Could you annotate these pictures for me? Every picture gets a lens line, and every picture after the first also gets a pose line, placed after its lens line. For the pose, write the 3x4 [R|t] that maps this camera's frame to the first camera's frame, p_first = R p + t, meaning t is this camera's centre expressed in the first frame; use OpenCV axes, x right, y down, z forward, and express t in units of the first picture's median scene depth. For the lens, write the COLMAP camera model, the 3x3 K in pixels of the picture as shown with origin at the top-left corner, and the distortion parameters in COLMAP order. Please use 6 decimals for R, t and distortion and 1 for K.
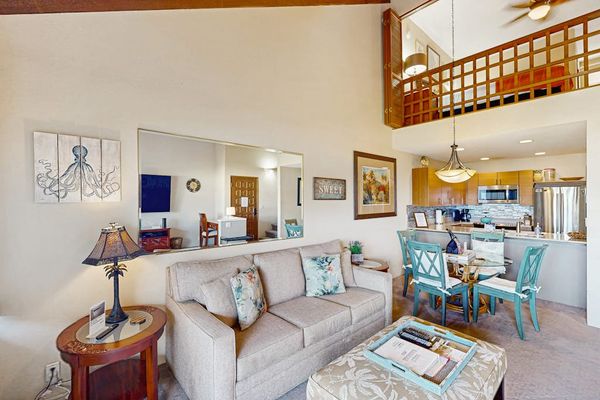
lens RADIAL K [[263.9, 0, 299.3], [0, 263.9, 195.2], [0, 0, 1]] dist [0.000920, 0.000225]
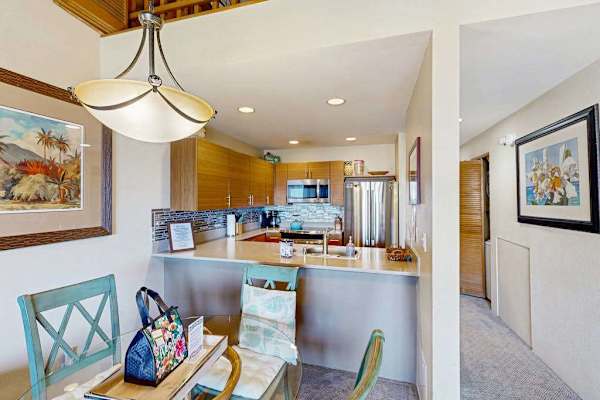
lens RADIAL K [[267.2, 0, 301.4], [0, 267.2, 192.8], [0, 0, 1]] dist [0.001417, 0.000478]
pose [[0.843296, 0.010513, 0.537346, 0.464358], [-0.007731, 0.999943, -0.007430, 0.010955], [-0.537393, 0.002111, 0.843329, 0.523811]]
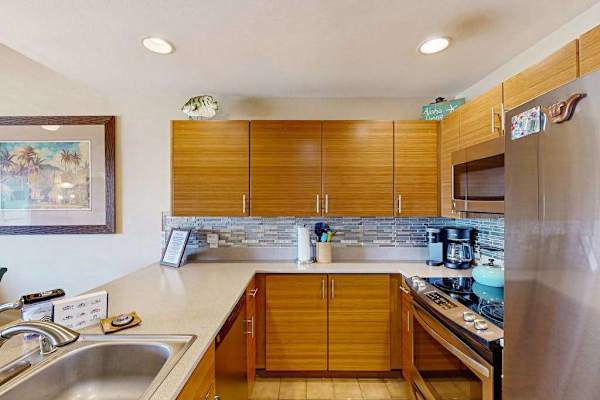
lens RADIAL K [[261.6, 0, 300.4], [0, 261.6, 202.4], [0, 0, 1]] dist [0.000175, 0.000130]
pose [[0.751641, -0.006548, -0.659540, 1.106731], [0.012963, 0.999904, 0.004846, 0.027640], [0.659445, -0.012192, 0.751654, 1.011386]]
